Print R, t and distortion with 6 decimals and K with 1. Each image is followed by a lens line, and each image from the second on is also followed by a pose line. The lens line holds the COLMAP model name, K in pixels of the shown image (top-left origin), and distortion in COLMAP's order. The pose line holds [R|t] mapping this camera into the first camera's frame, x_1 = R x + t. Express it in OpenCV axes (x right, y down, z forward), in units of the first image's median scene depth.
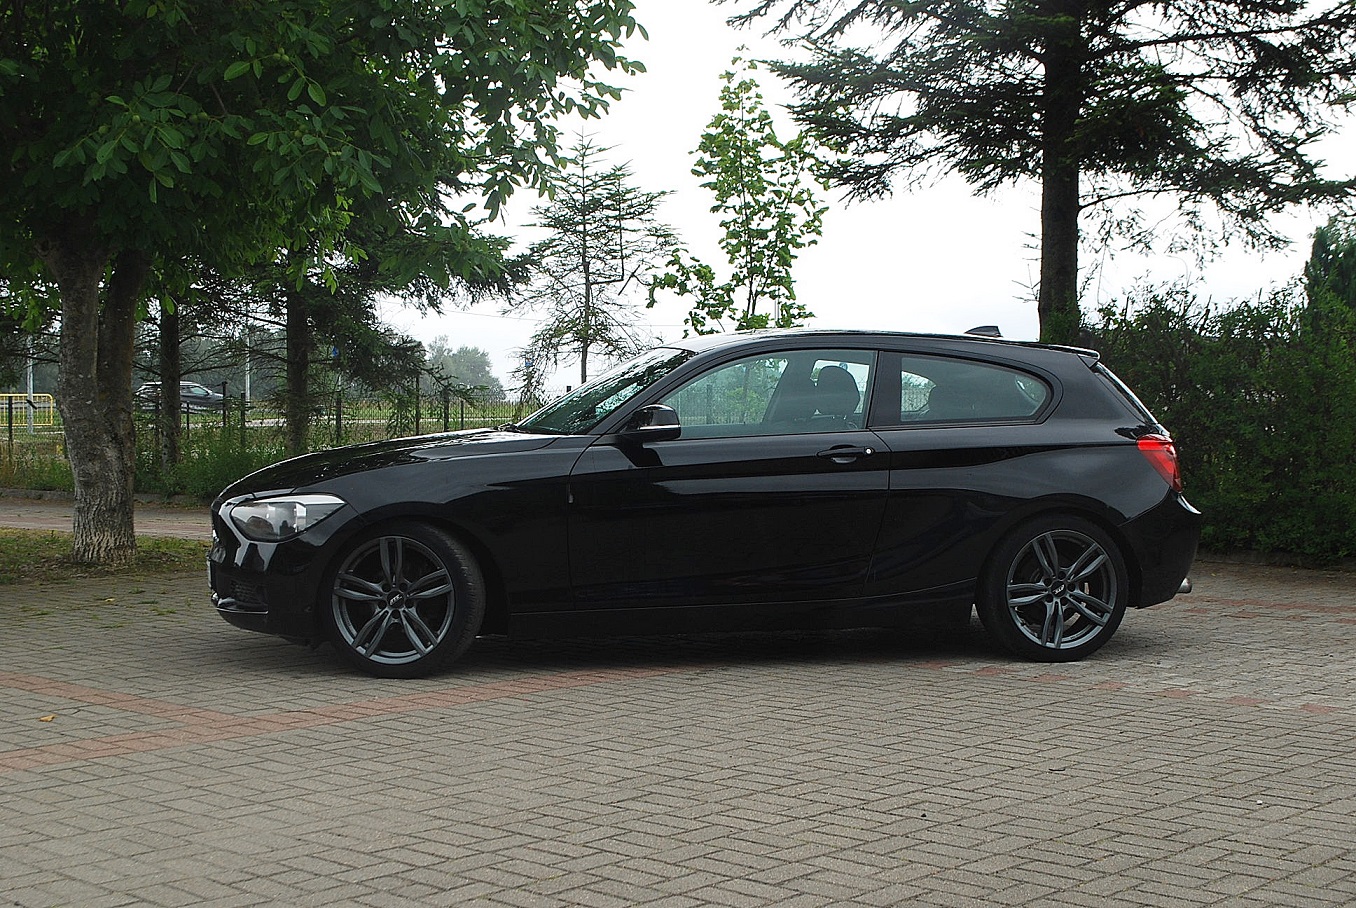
lens RADIAL K [[1914.2, 0, 672.5], [0, 1914.2, 458.0], [0, 0, 1]] dist [-0.014239, 0.000000]
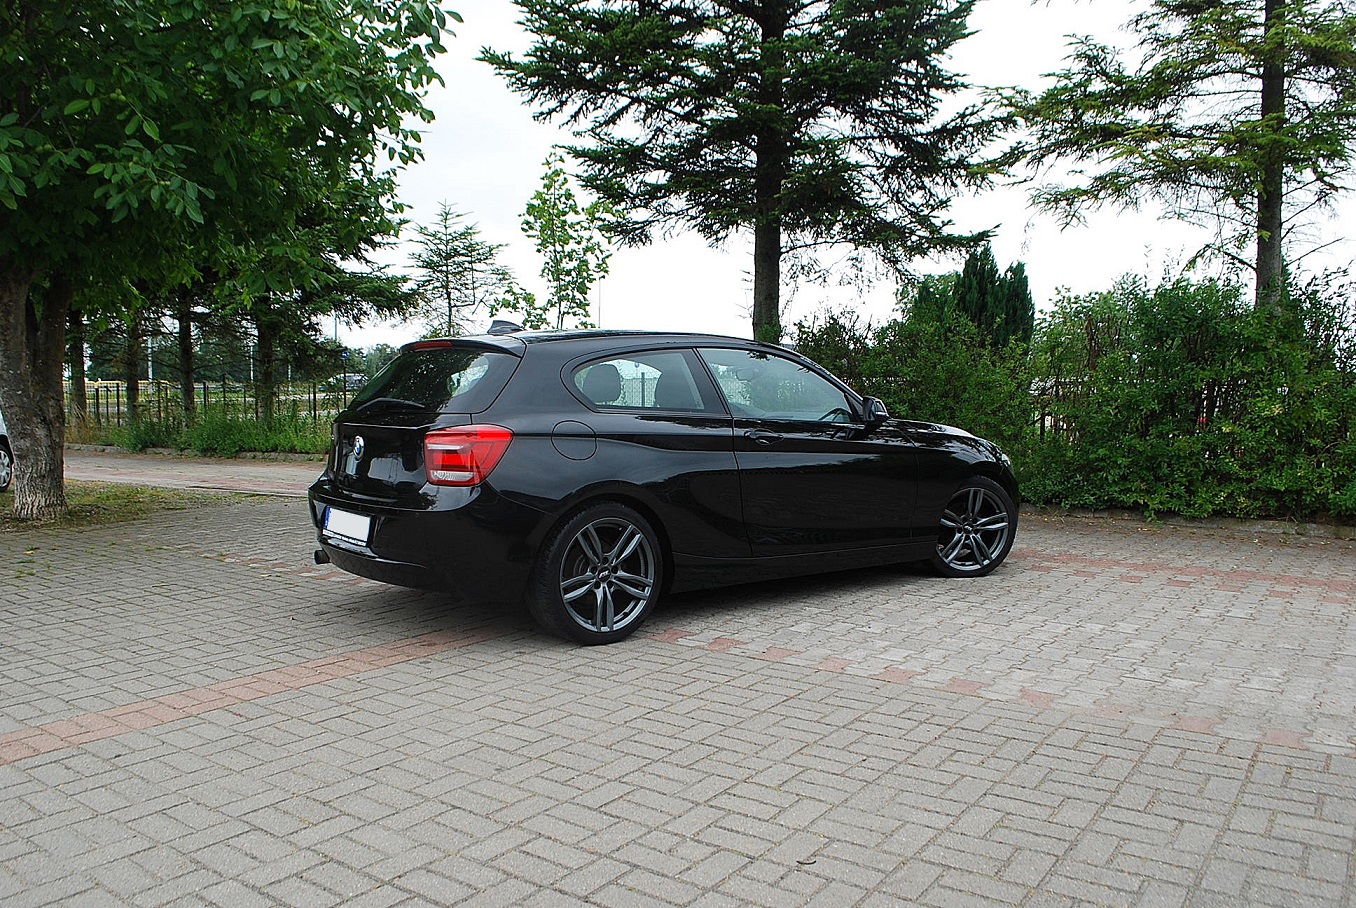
lens RADIAL K [[1044.6, 0, 679.3], [0, 1044.6, 478.4], [0, 0, 1]] dist [-0.078272, -0.002636]
pose [[0.991989, -0.010094, 0.125923, 0.035233], [0.002303, 0.998082, 0.061864, -0.009796], [-0.126306, -0.061078, 0.990109, 0.216554]]
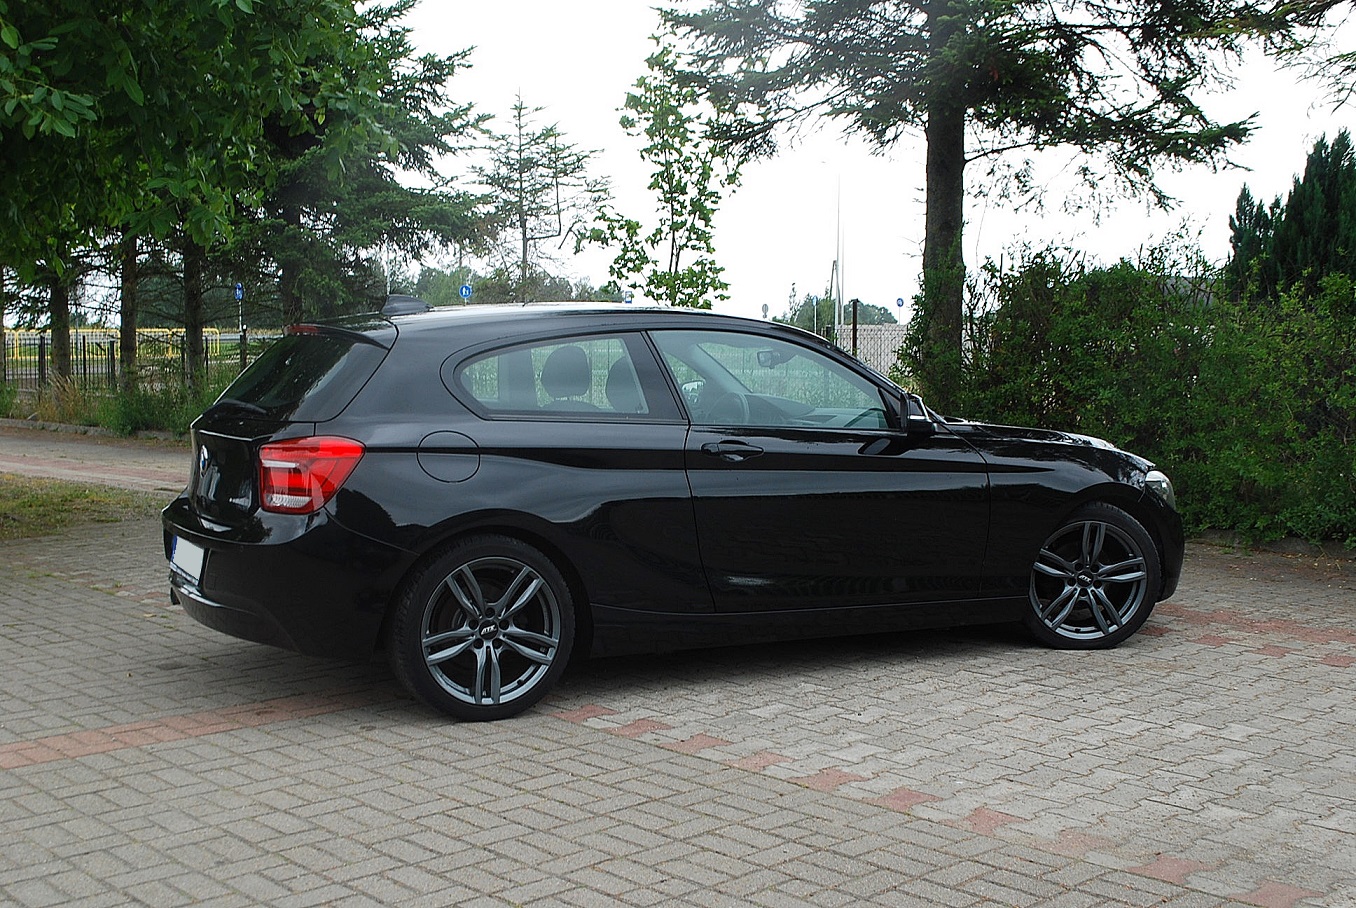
lens RADIAL K [[1578.7, 0, 682.0], [0, 1578.7, 457.4], [0, 0, 1]] dist [-0.052766, 0.000000]
pose [[0.998212, 0.004111, -0.059633, 0.113496], [-0.001026, 0.998664, 0.051672, -0.019949], [0.059765, -0.051518, 0.996882, 0.171381]]
